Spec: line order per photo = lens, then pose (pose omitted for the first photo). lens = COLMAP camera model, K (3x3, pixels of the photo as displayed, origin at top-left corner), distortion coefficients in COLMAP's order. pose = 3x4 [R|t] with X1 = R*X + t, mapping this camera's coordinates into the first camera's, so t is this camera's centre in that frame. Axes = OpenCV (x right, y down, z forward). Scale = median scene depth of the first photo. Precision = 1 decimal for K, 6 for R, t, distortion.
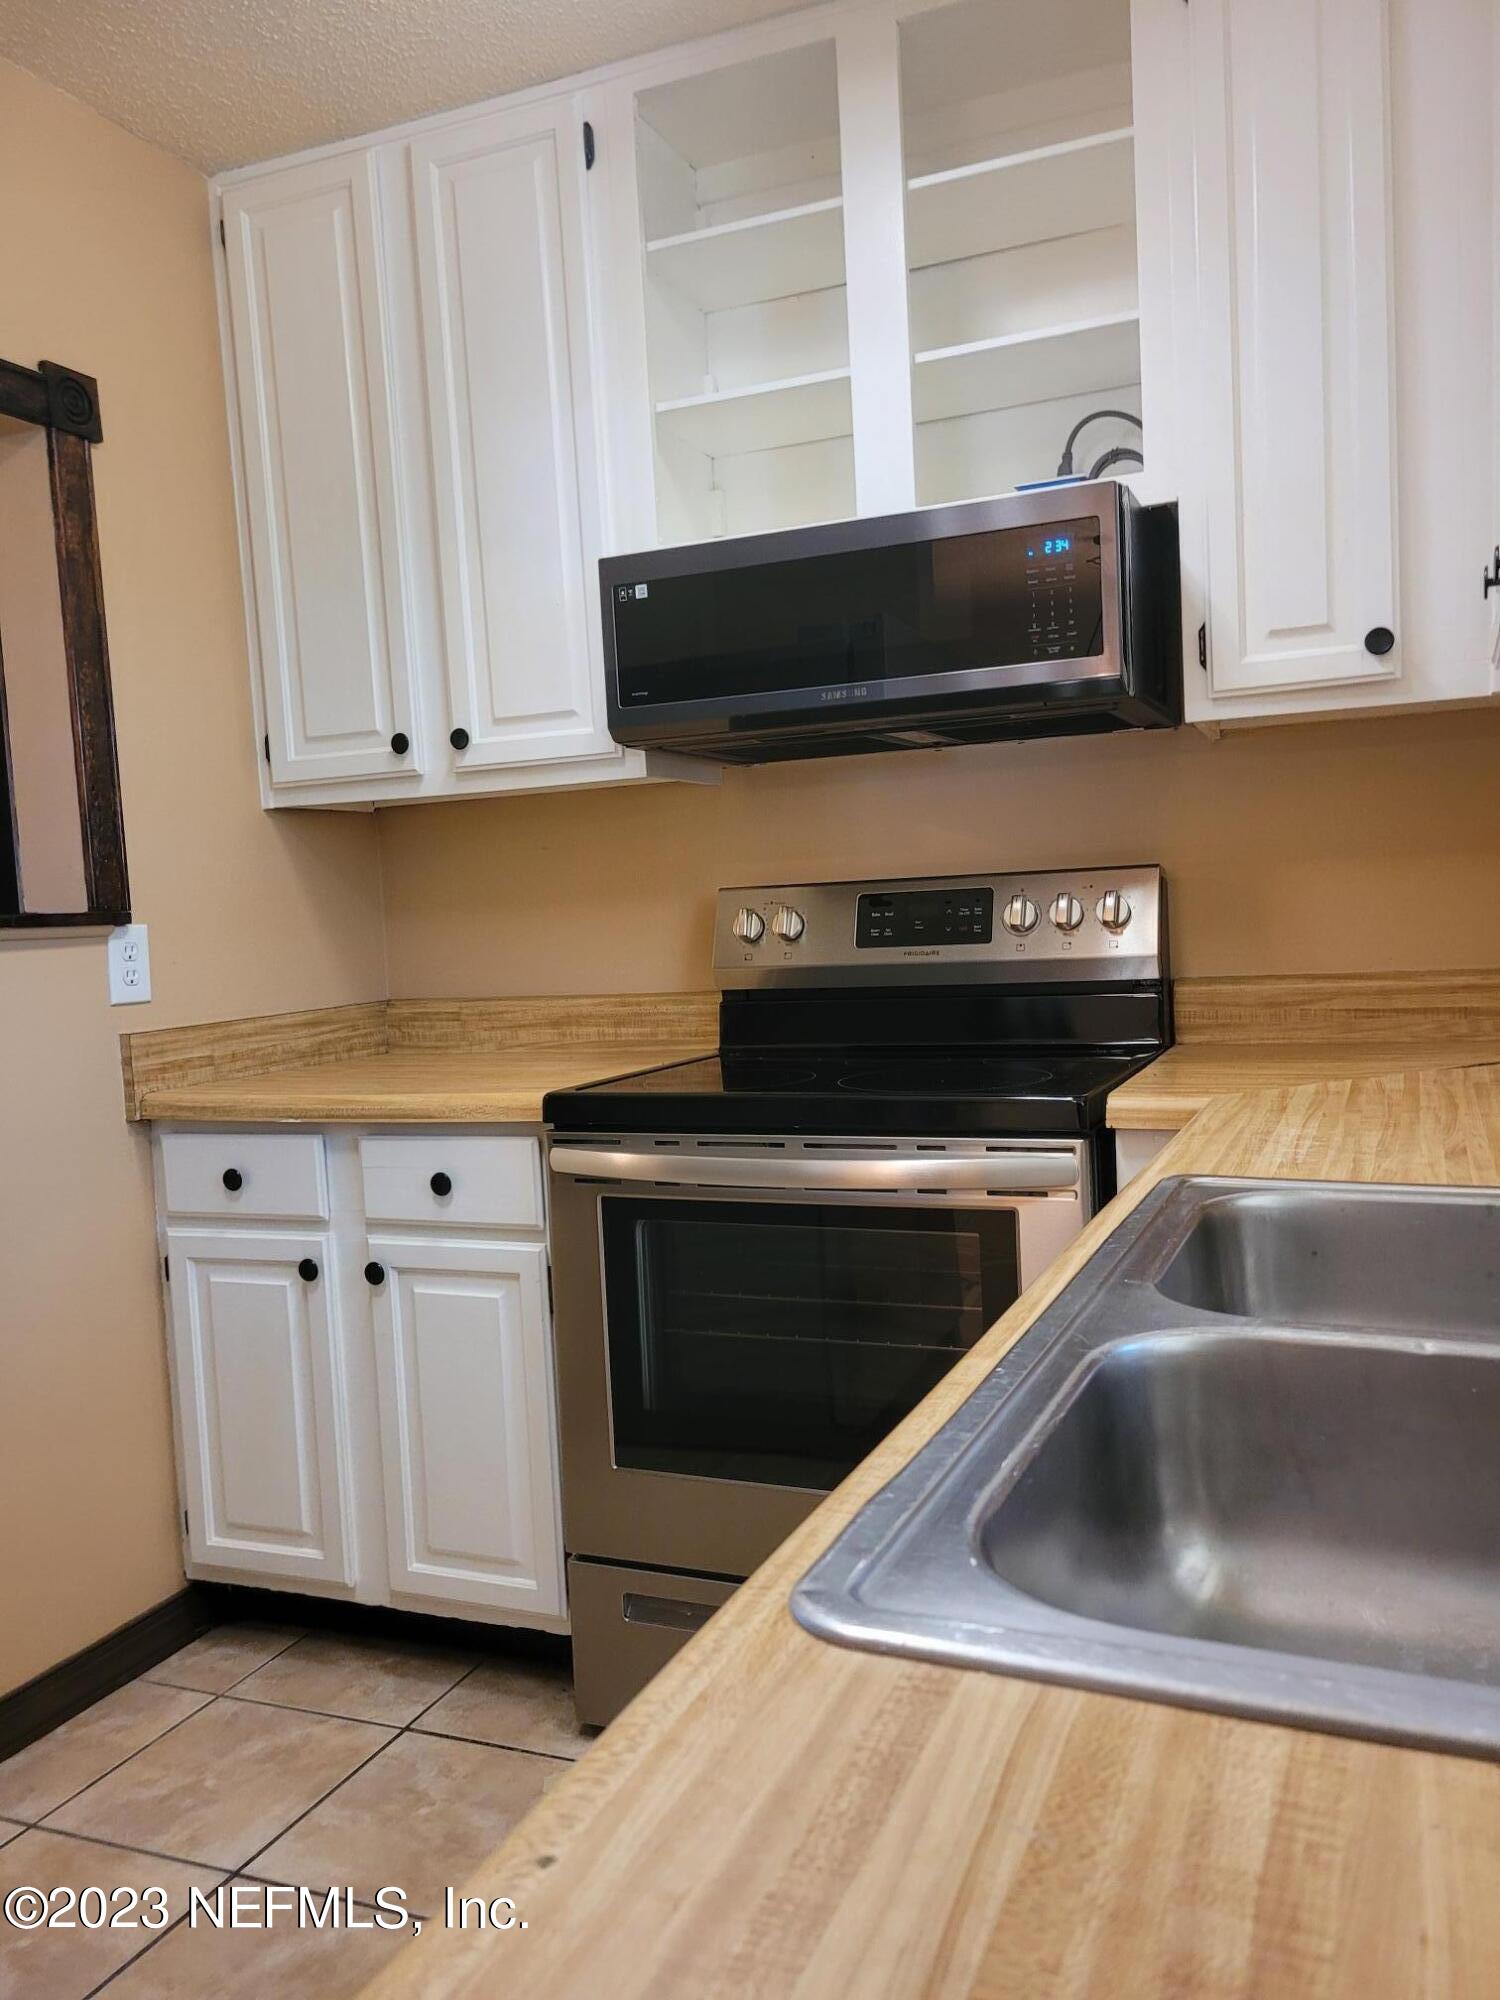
lens RADIAL K [[1496.5, 0, 750.0], [0, 1496.5, 1000.0], [0, 0, 1]] dist [0.027112, 0.002255]
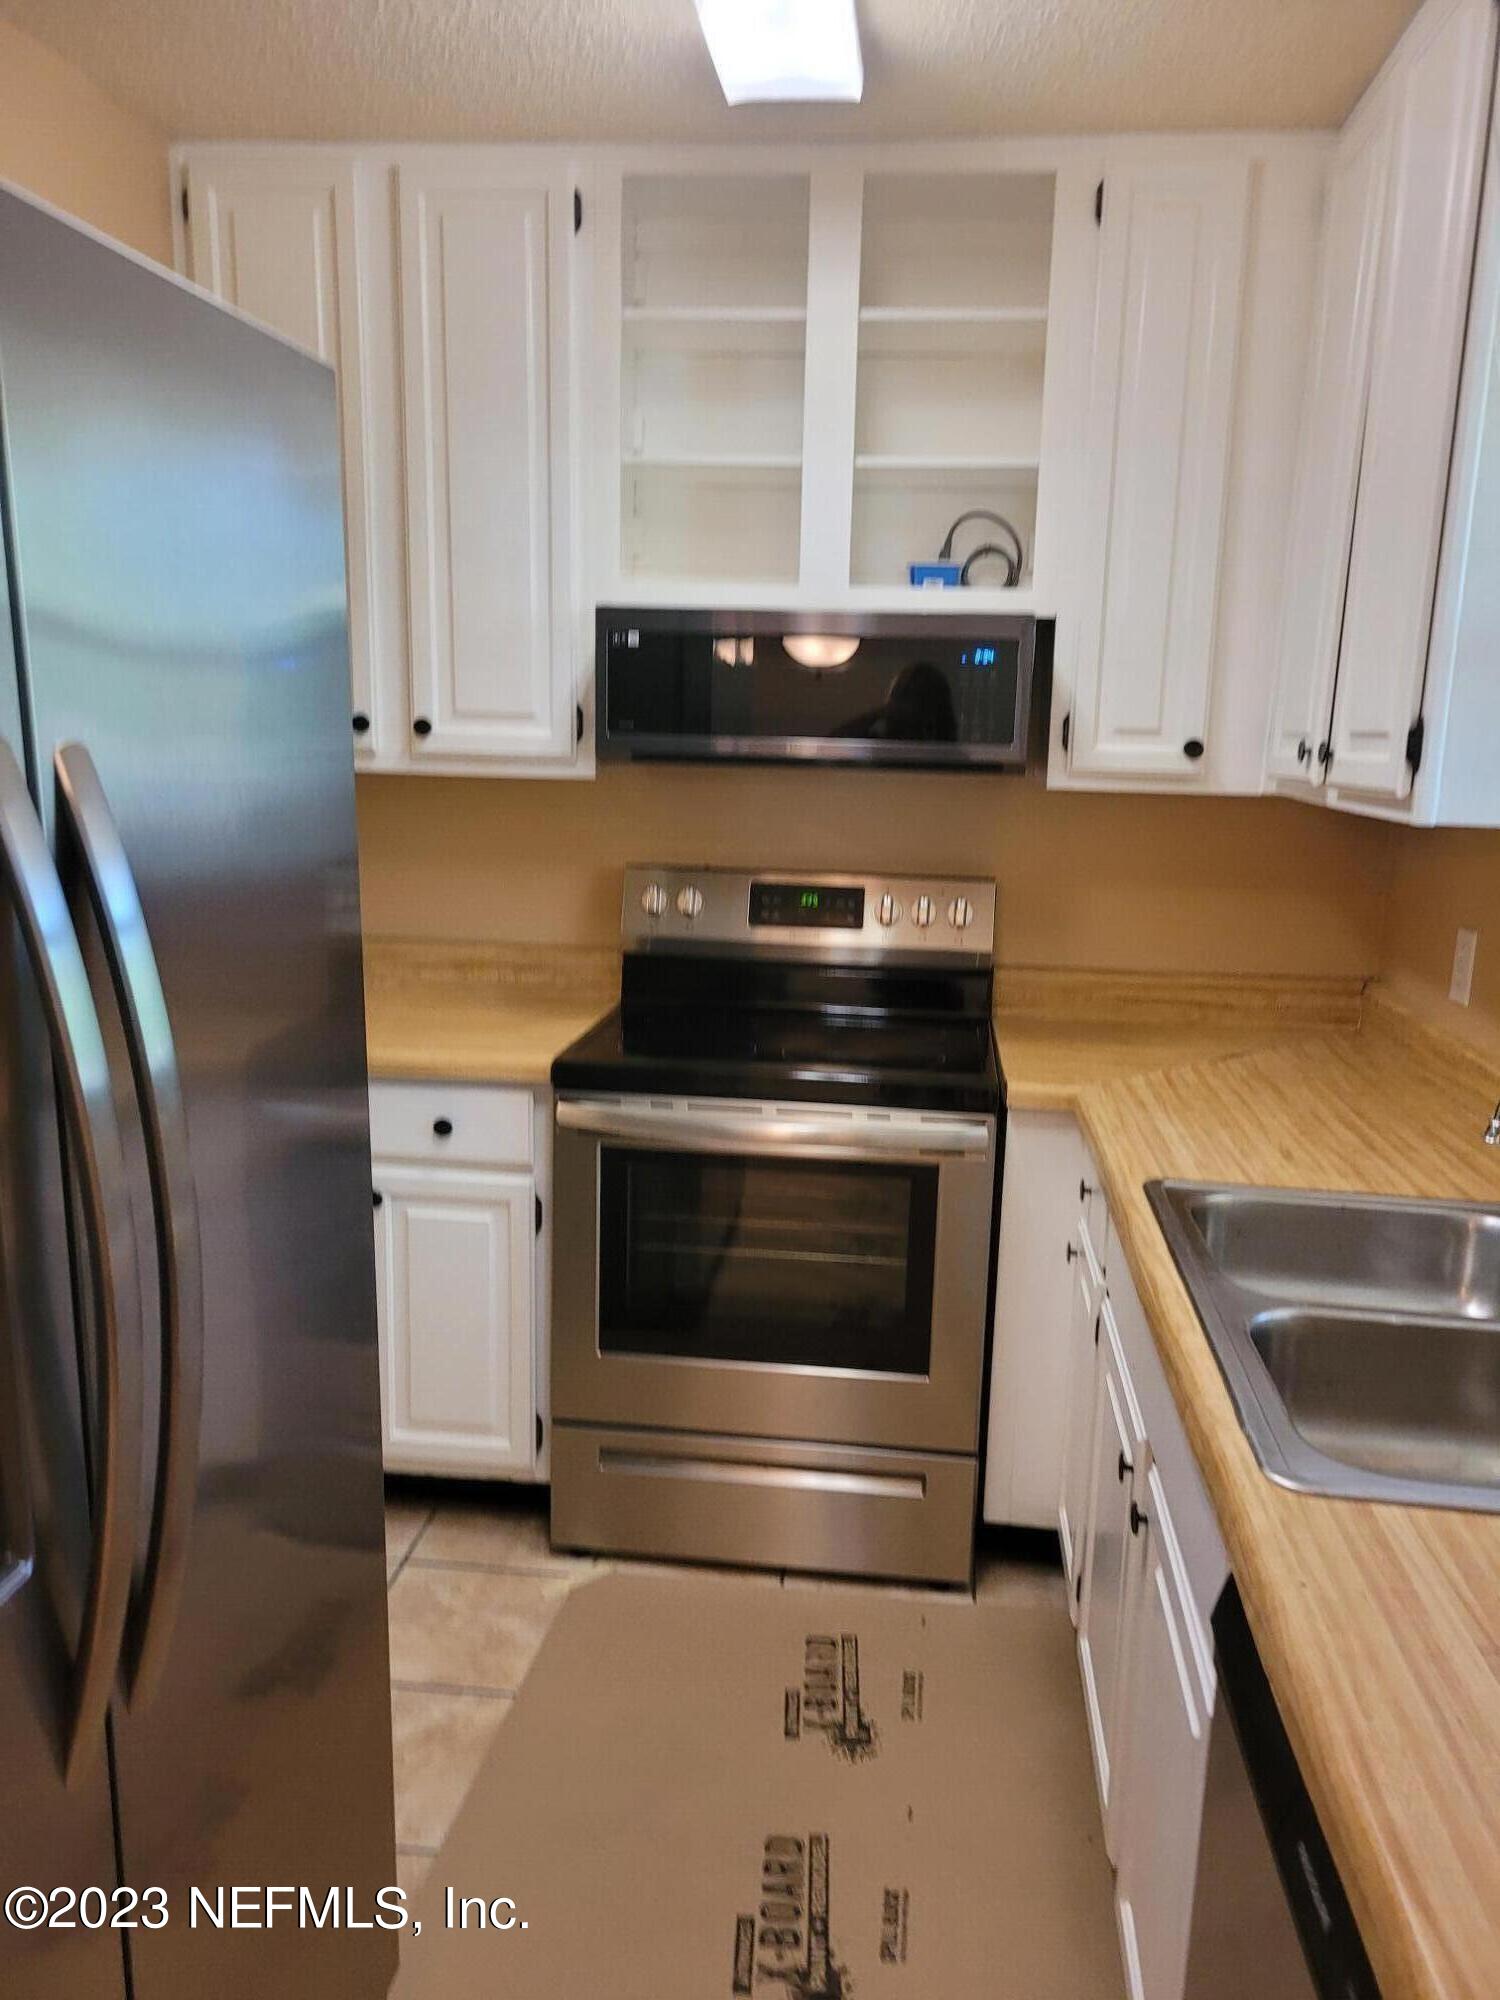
lens RADIAL K [[1487.0, 0, 752.9], [0, 1487.0, 1028.9], [0, 0, 1]] dist [0.041748, -0.032924]
pose [[0.957704, 0.018673, 0.287148, -0.308149], [-0.055842, 0.990982, 0.121805, -0.112685], [-0.282284, -0.132688, 0.950110, -0.186392]]
